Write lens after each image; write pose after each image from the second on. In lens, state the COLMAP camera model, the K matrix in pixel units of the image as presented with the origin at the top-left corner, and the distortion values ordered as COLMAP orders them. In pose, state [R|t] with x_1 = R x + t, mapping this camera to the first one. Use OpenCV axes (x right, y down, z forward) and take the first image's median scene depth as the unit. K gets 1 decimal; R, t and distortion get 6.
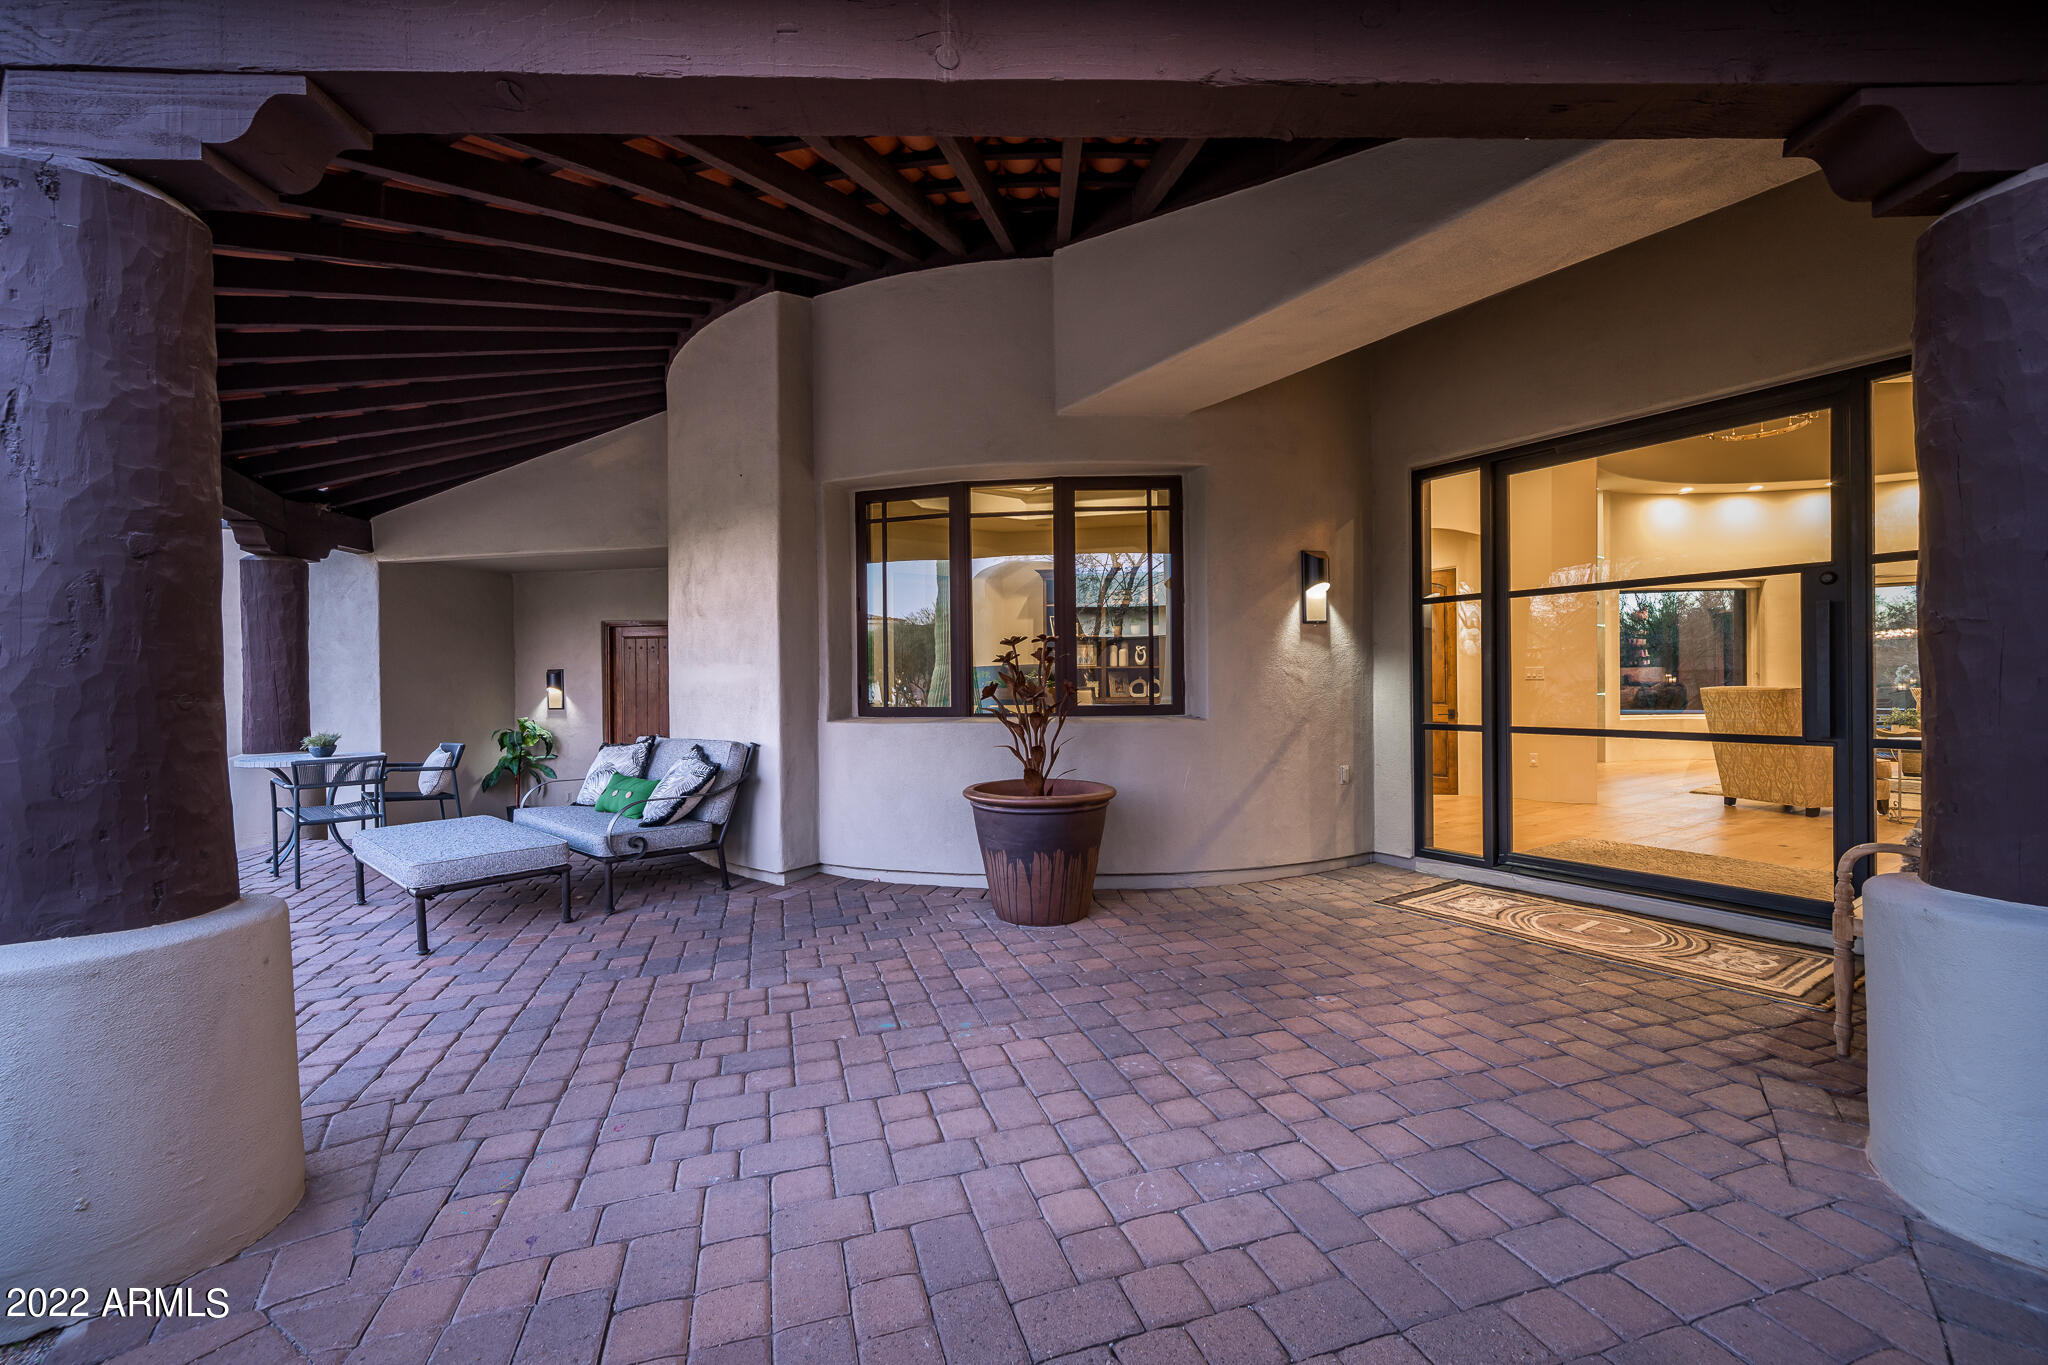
lens RADIAL K [[796.3, 0, 1027.3], [0, 796.3, 686.3], [0, 0, 1]] dist [-0.001569, 0.000177]
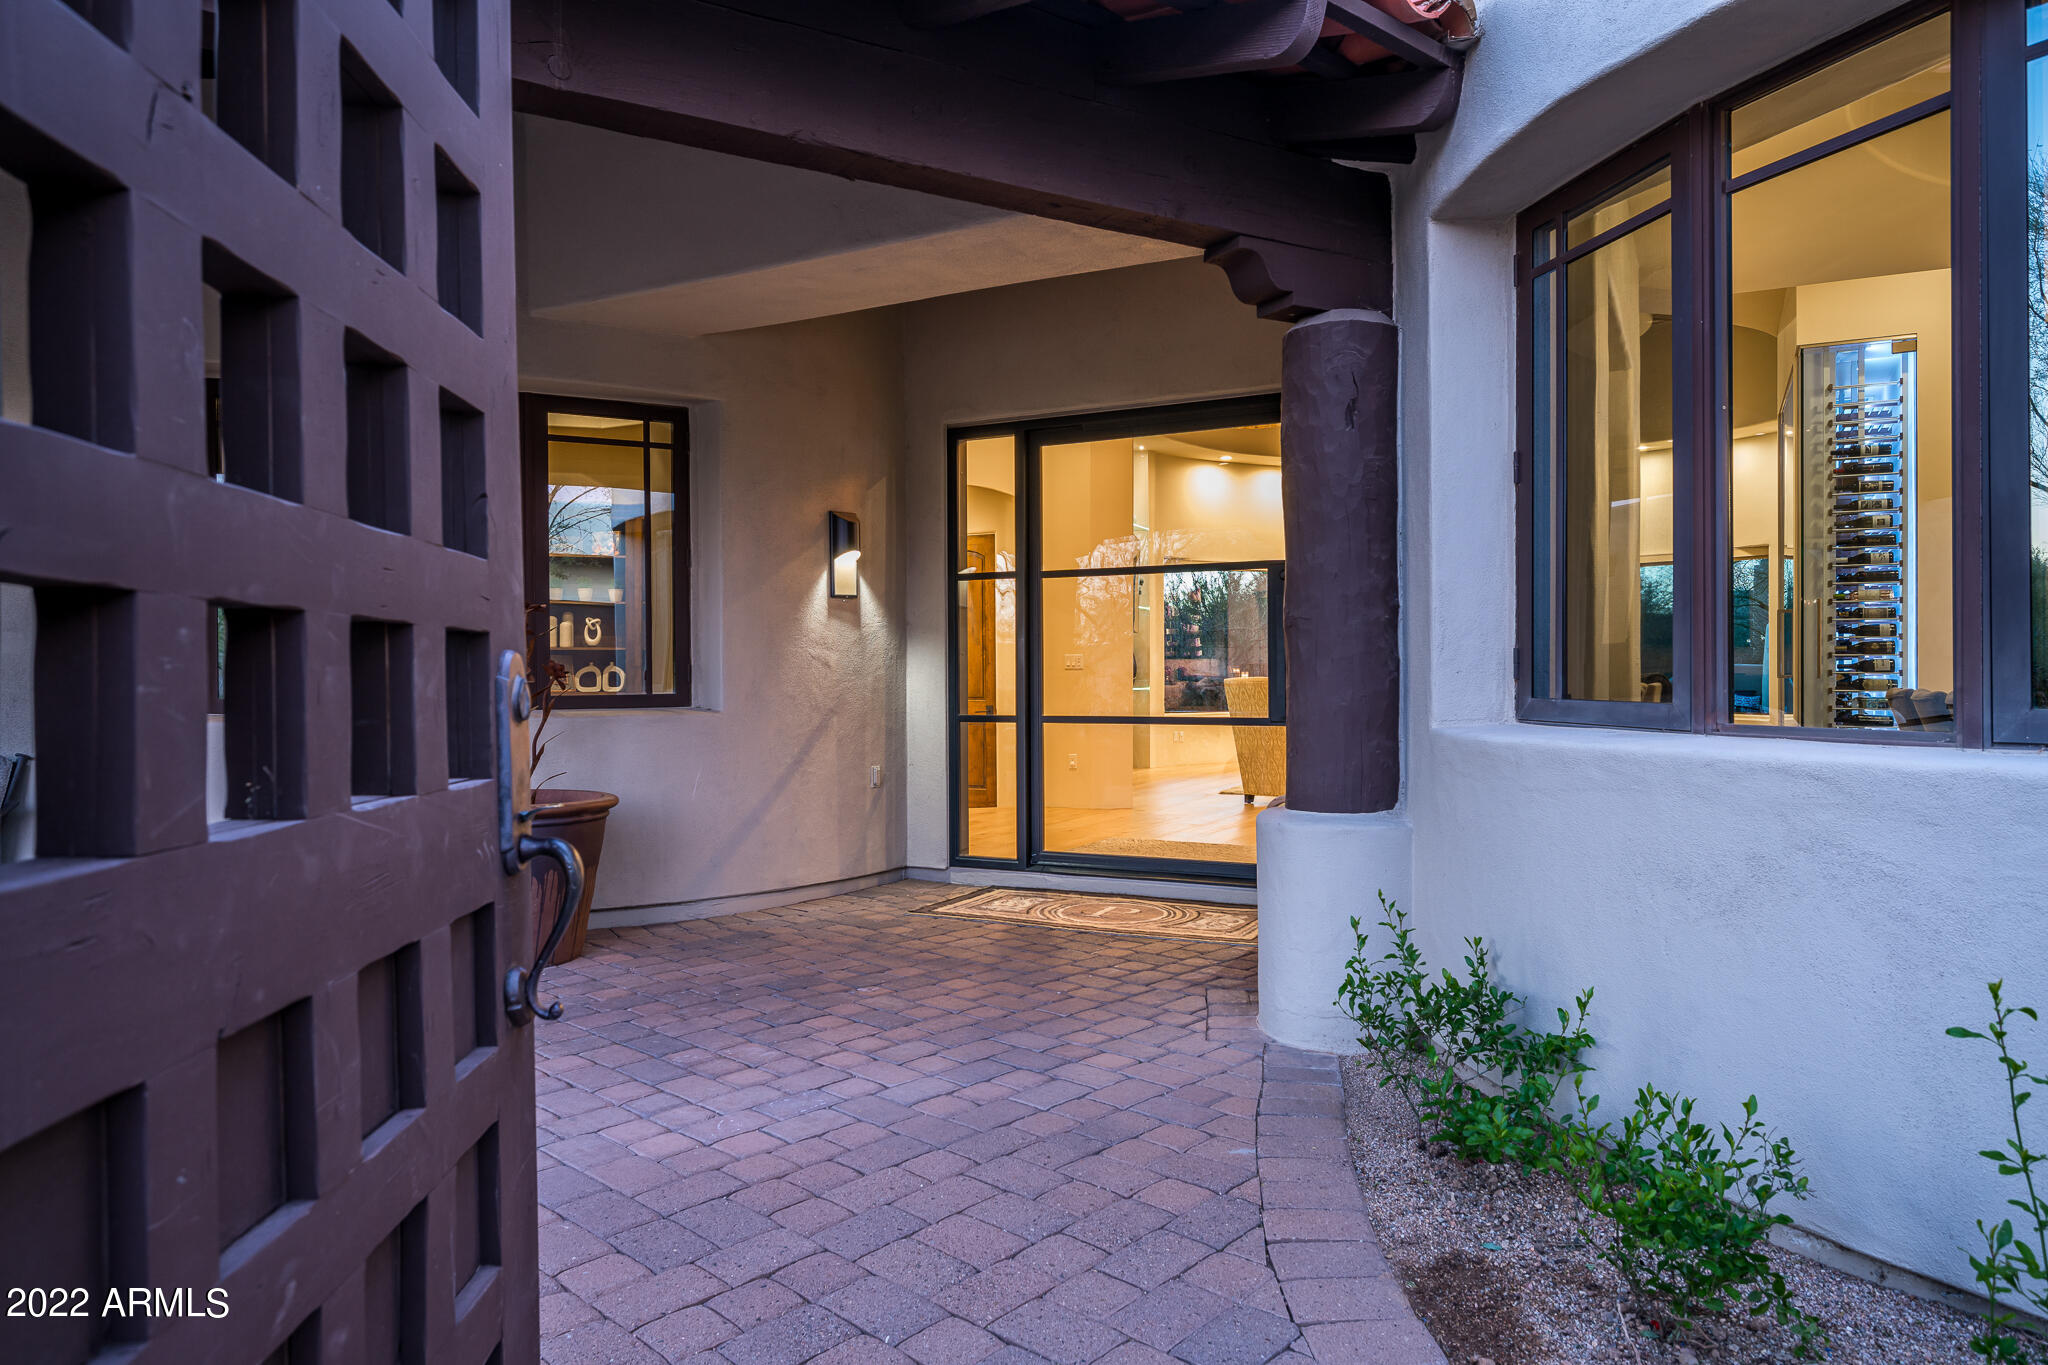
lens RADIAL K [[1373.9, 0, 1028.9], [0, 1373.9, 686.0], [0, 0, 1]] dist [0.003871, 0.000662]
pose [[0.872111, 0.002689, 0.489301, -0.215738], [-0.001232, 0.999994, -0.003300, 0.022779], [-0.489307, 0.002276, 0.872109, -0.439352]]
